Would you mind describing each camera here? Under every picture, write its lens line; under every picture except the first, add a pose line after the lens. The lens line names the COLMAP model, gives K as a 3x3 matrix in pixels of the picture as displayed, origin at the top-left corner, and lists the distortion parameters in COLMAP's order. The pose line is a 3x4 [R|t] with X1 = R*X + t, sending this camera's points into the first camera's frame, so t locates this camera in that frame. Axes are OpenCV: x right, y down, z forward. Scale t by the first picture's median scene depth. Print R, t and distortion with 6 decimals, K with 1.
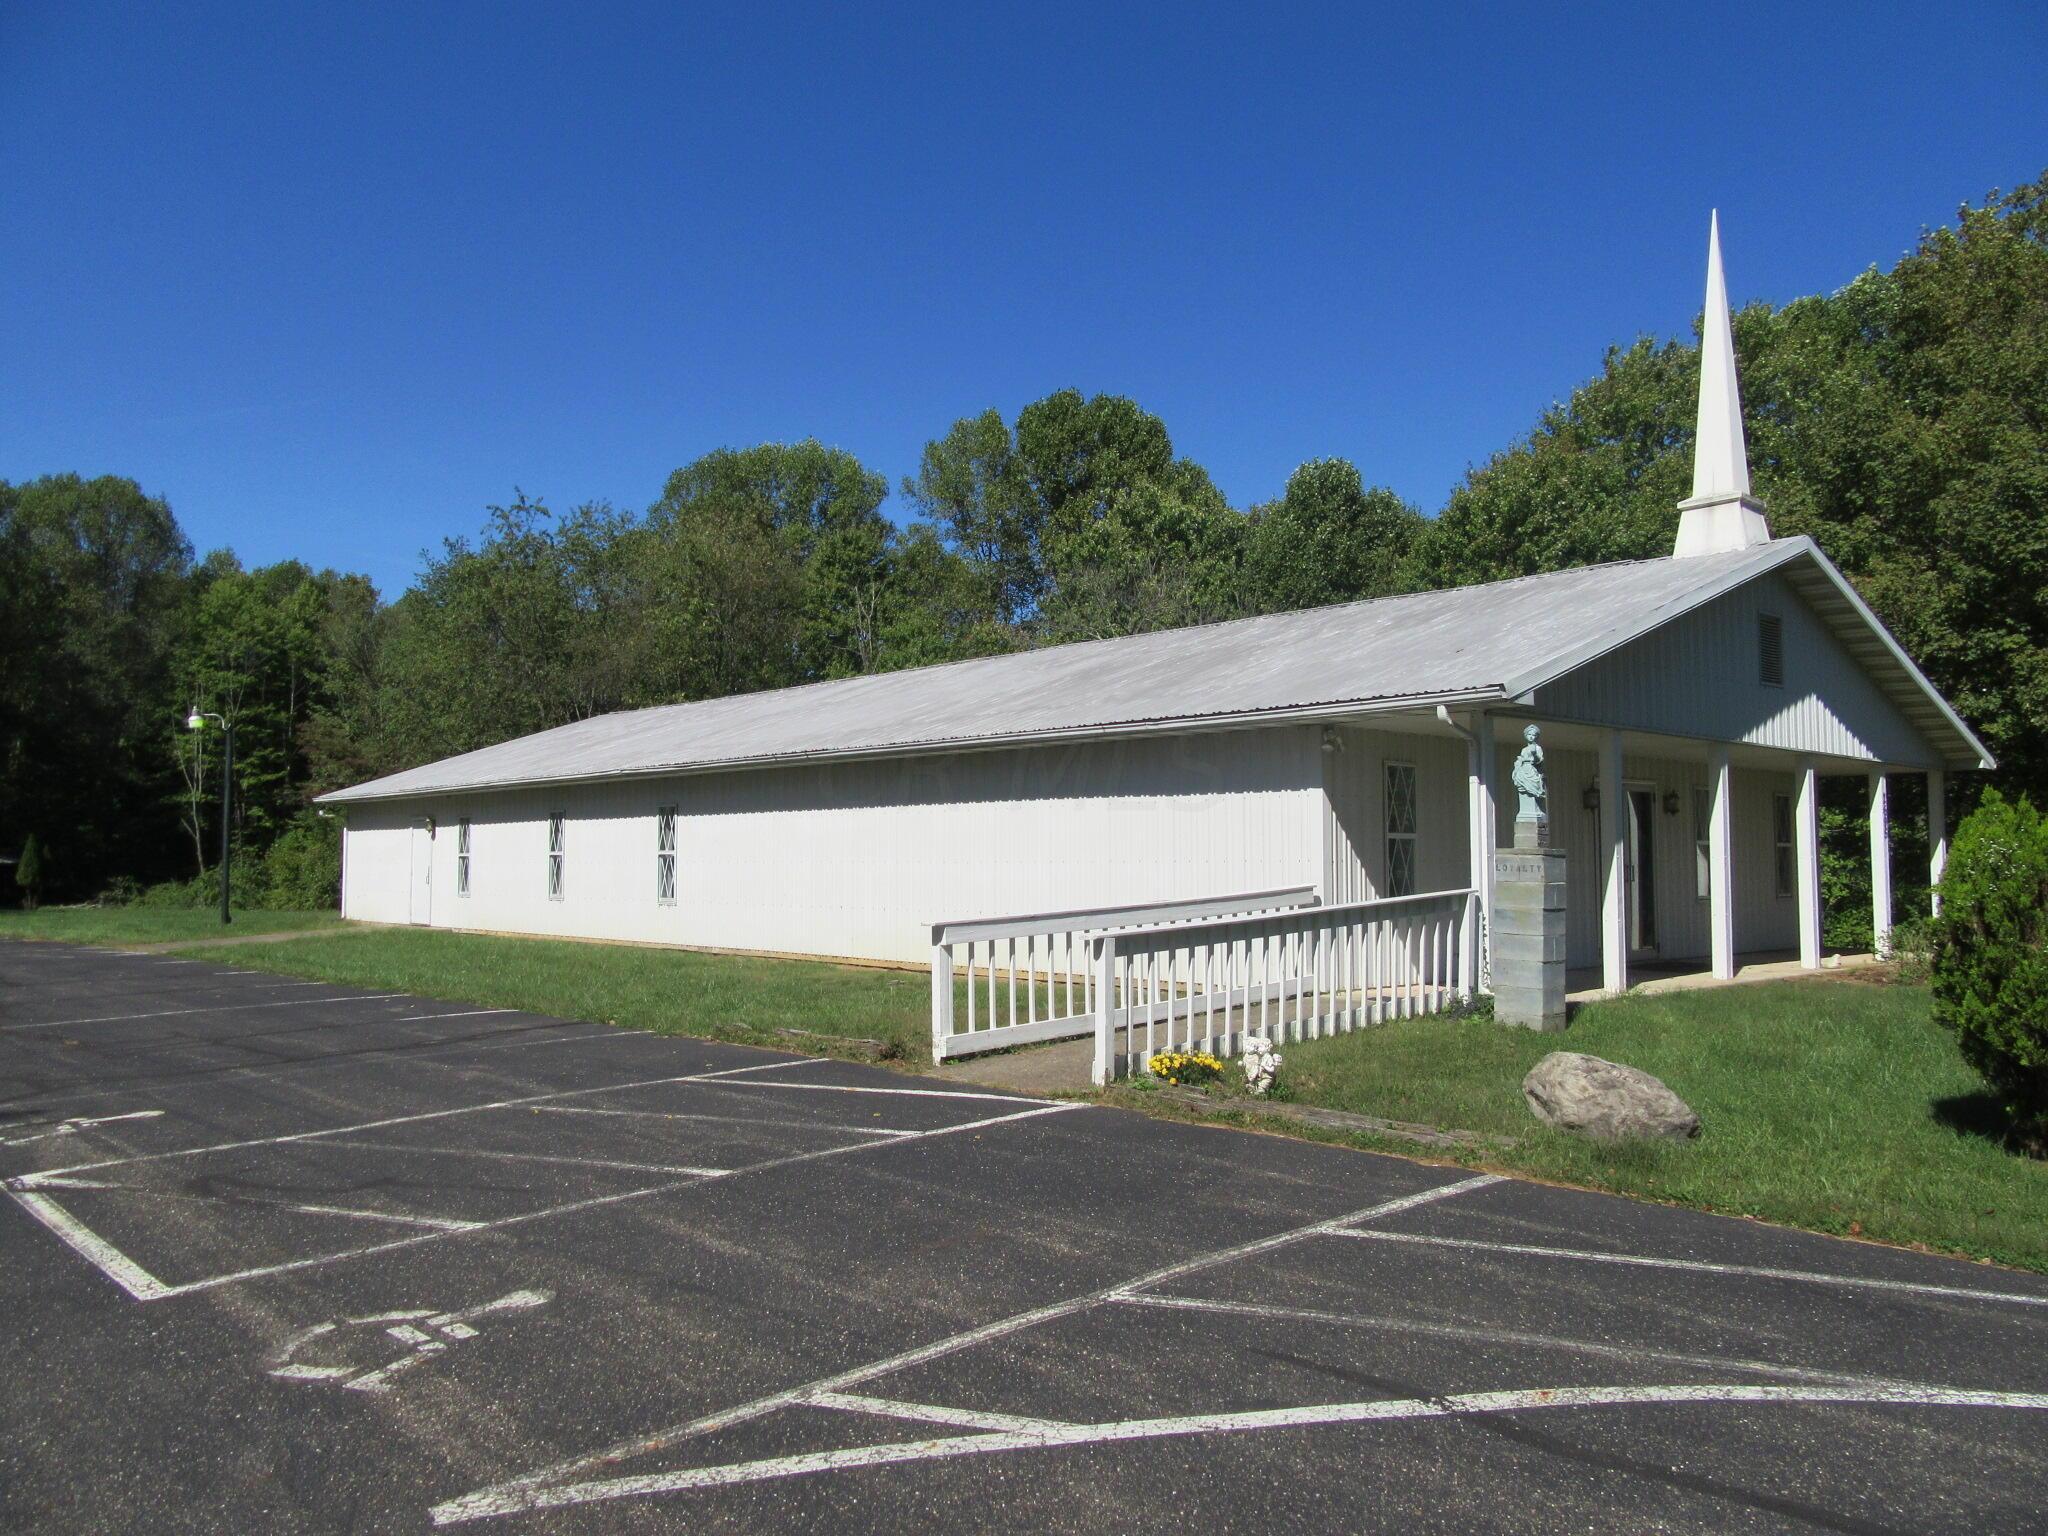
lens RADIAL K [[1538.5, 0, 1035.5], [0, 1538.5, 759.3], [0, 0, 1]] dist [0.008464, -0.004243]
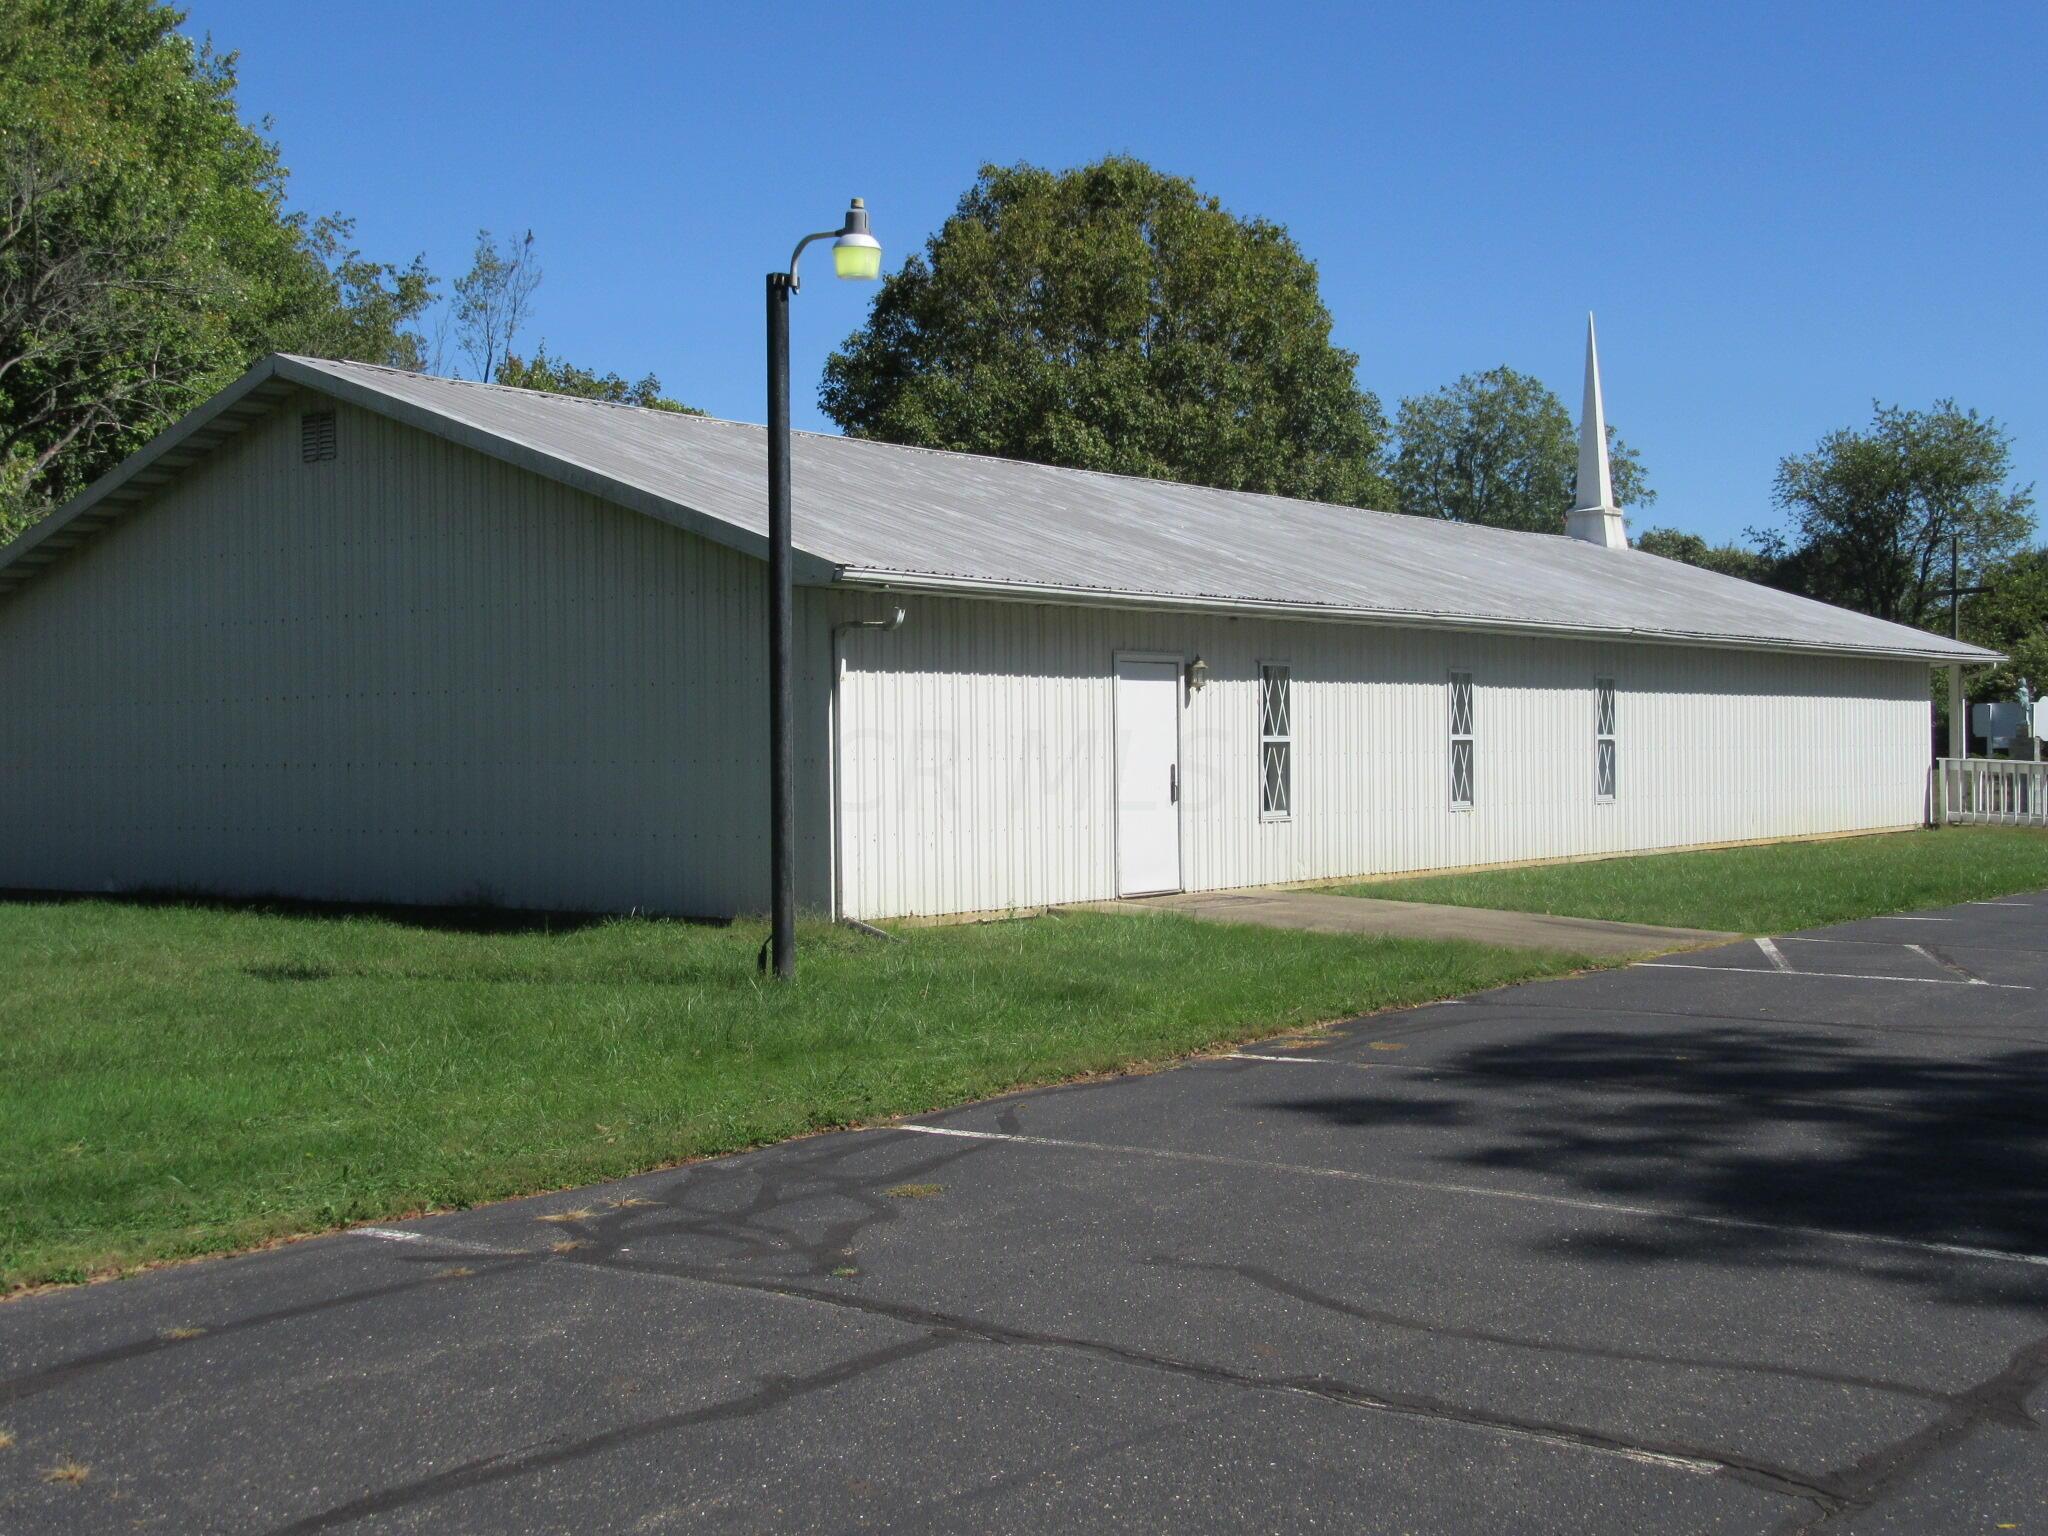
lens RADIAL K [[2500.0, 0, 1022.1], [0, 2500.0, 751.4], [0, 0, 1]] dist [0.060153, 0.000000]
pose [[-0.143412, 0.005433, 0.989648, -1.152252], [-0.056168, 0.998328, -0.013620, 0.080210], [-0.988068, -0.057540, -0.142867, 1.177206]]
